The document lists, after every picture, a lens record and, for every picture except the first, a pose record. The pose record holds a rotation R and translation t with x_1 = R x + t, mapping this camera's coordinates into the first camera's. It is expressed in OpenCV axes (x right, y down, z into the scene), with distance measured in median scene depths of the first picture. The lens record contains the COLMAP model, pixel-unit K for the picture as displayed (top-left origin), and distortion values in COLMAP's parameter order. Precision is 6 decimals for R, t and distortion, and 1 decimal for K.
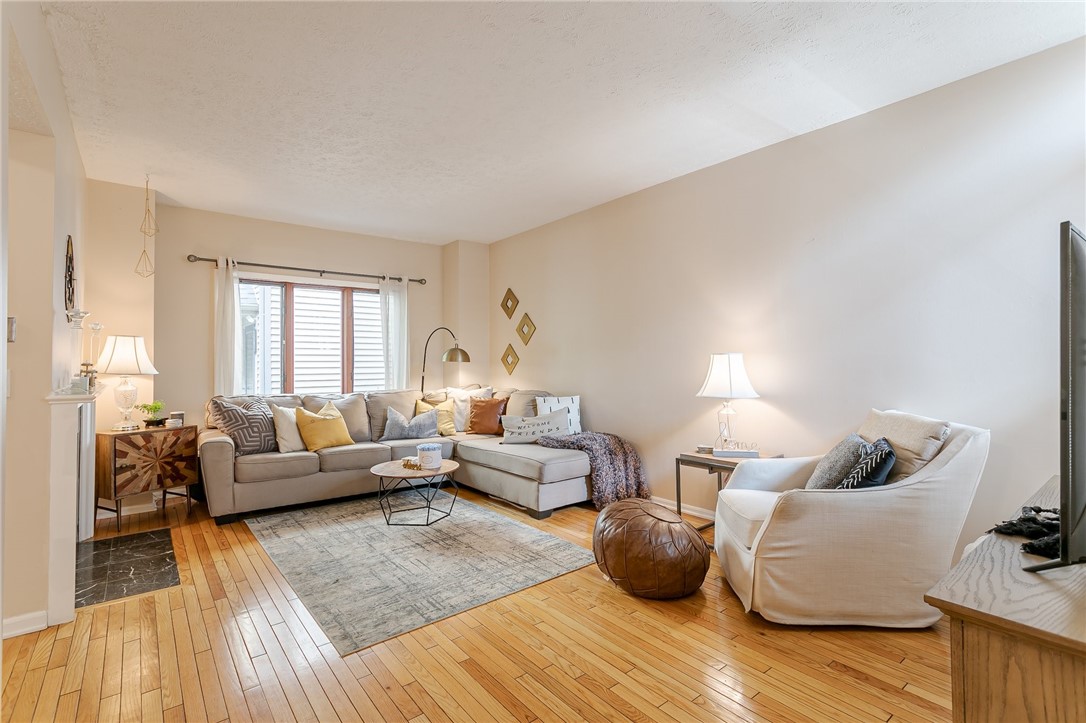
lens RADIAL K [[510.7, 0, 544.8], [0, 510.7, 353.5], [0, 0, 1]] dist [0.003200, 0.000539]
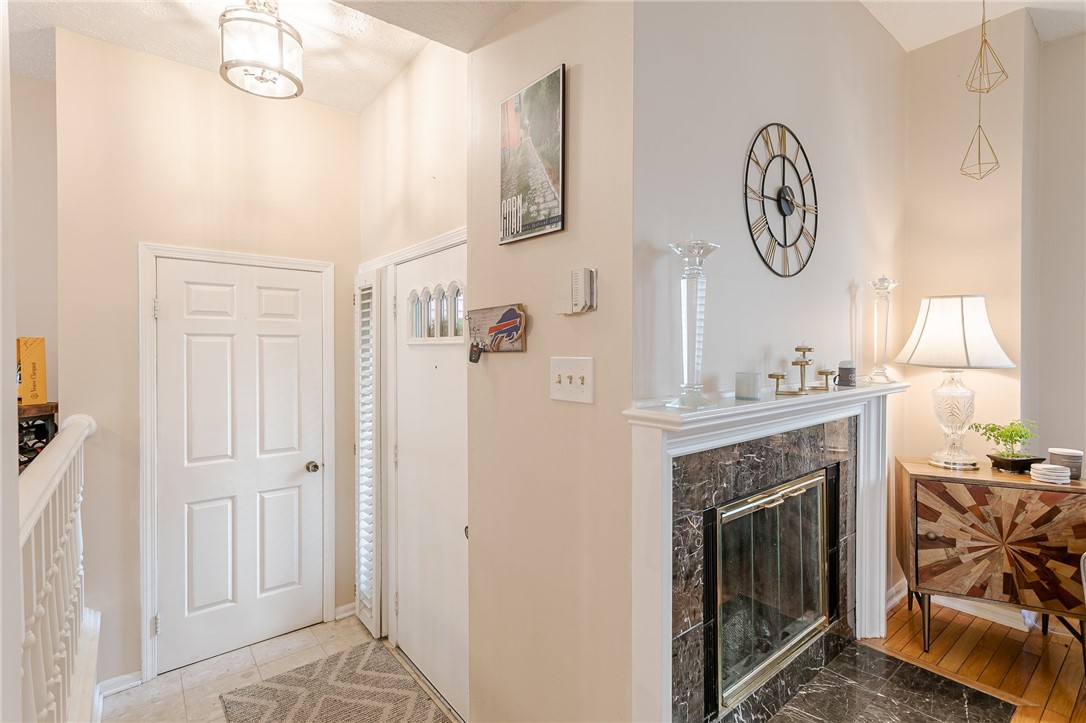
lens RADIAL K [[510.7, 0, 544.8], [0, 510.7, 353.5], [0, 0, 1]] dist [0.003200, 0.000539]
pose [[0.005792, 0.014325, -0.999881, -0.264315], [0.019642, 0.999703, 0.014436, 0.009984], [0.999790, -0.019723, 0.005509, 0.548693]]
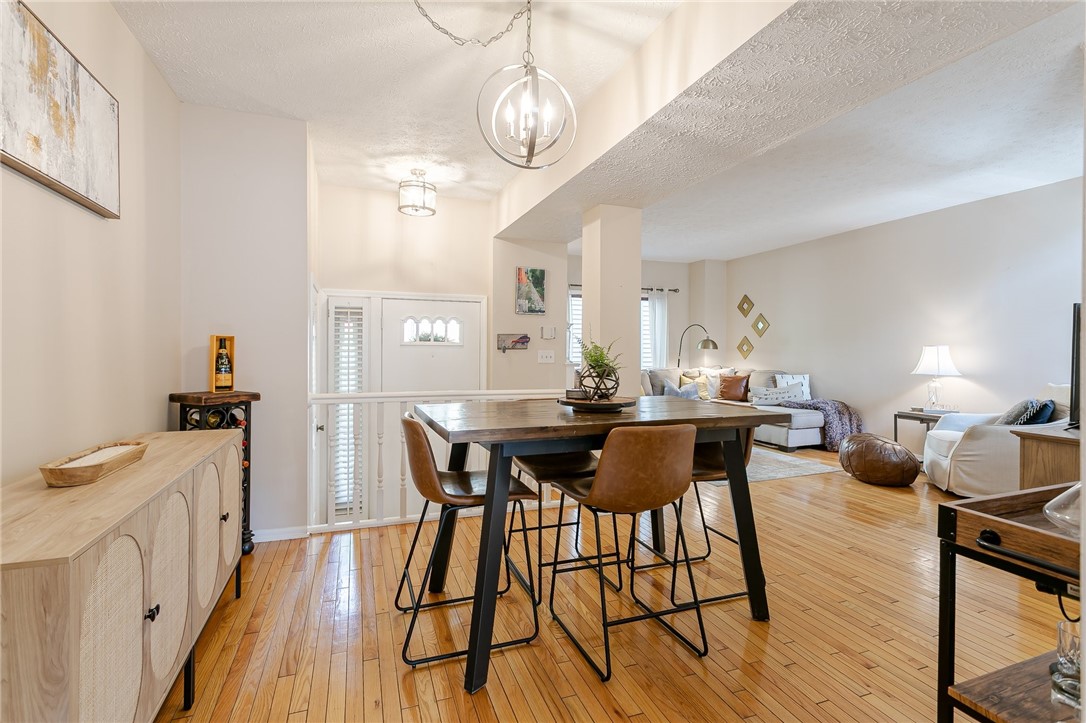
lens RADIAL K [[510.7, 0, 544.8], [0, 510.7, 353.5], [0, 0, 1]] dist [0.003200, 0.000539]
pose [[0.950618, 0.013666, -0.310061, -0.224792], [-0.005633, 0.999625, 0.026788, -0.008987], [0.310311, -0.023719, 0.950339, -0.656146]]
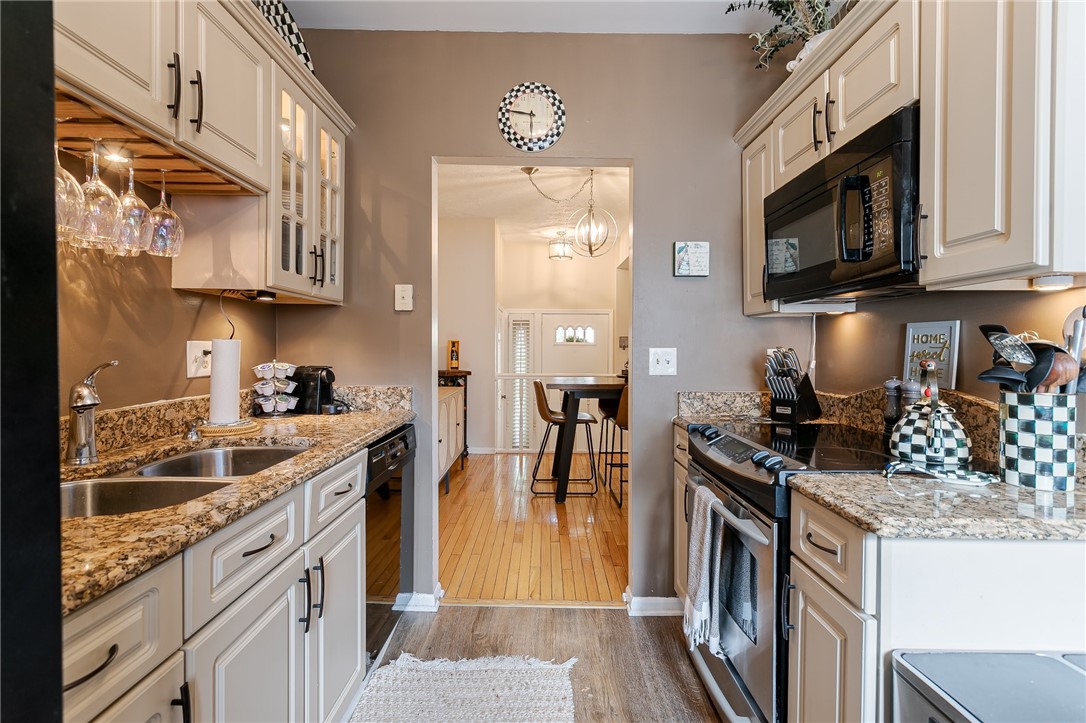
lens RADIAL K [[510.7, 0, 544.8], [0, 510.7, 353.5], [0, 0, 1]] dist [0.003200, 0.000539]
pose [[0.782632, 0.016777, -0.622259, 0.165686], [0.002498, 0.999544, 0.030091, -0.017942], [0.622480, -0.025105, 0.782233, -1.034529]]
